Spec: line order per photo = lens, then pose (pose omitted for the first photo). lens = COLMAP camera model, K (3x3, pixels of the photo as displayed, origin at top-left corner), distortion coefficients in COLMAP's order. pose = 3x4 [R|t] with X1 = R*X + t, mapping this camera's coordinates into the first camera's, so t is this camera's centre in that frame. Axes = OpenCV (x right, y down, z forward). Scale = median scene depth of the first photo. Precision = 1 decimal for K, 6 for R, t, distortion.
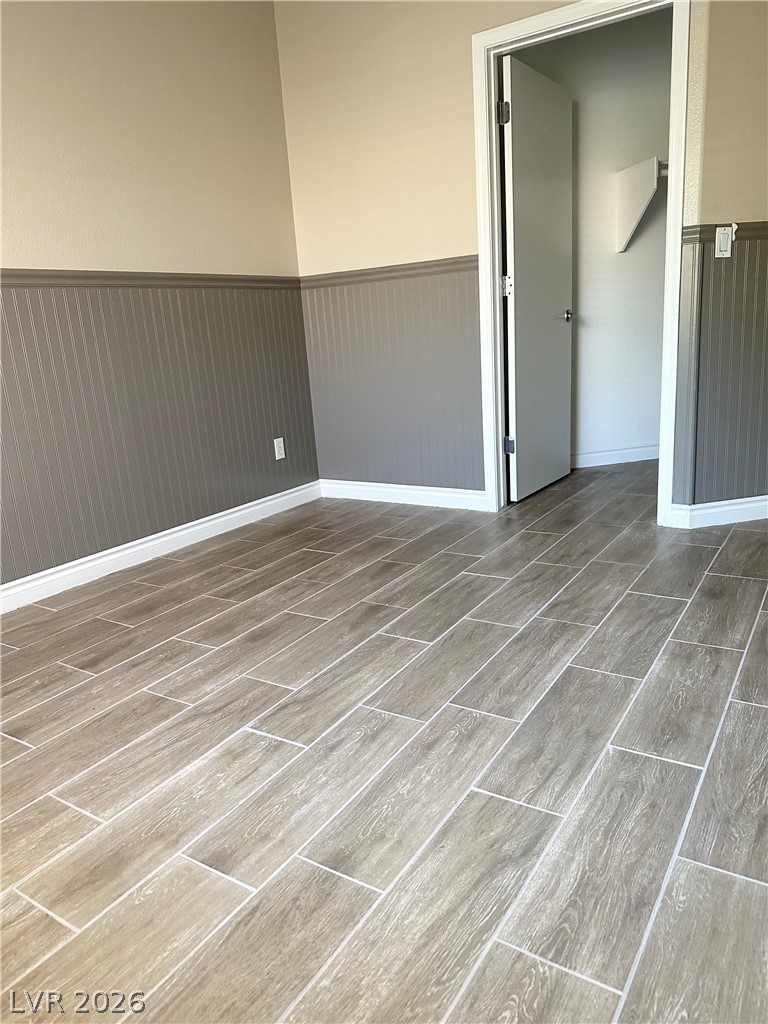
lens RADIAL K [[727.3, 0, 388.3], [0, 727.3, 508.8], [0, 0, 1]] dist [0.081794, -0.016089]
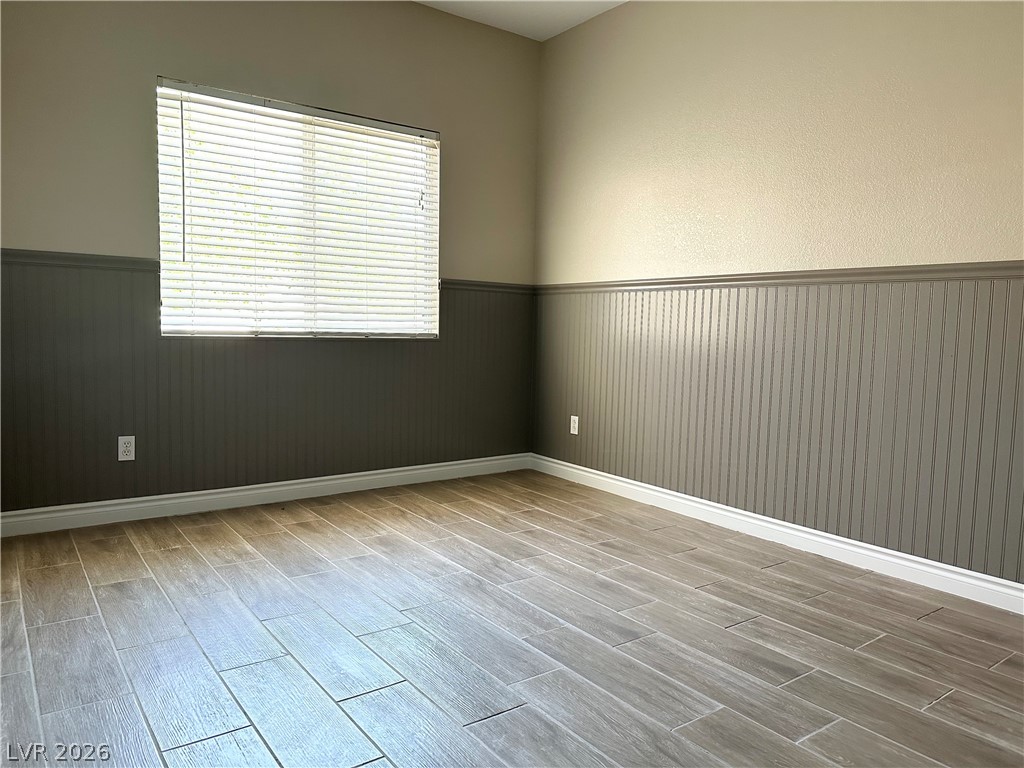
lens RADIAL K [[727.3, 0, 513.9], [0, 727.3, 390.3], [0, 0, 1]] dist [0.081794, -0.016089]
pose [[-0.370010, 0.144251, -0.917761, 0.796522], [-0.220838, 0.945899, 0.237708, -0.321839], [0.902399, 0.290631, -0.318136, 1.018746]]
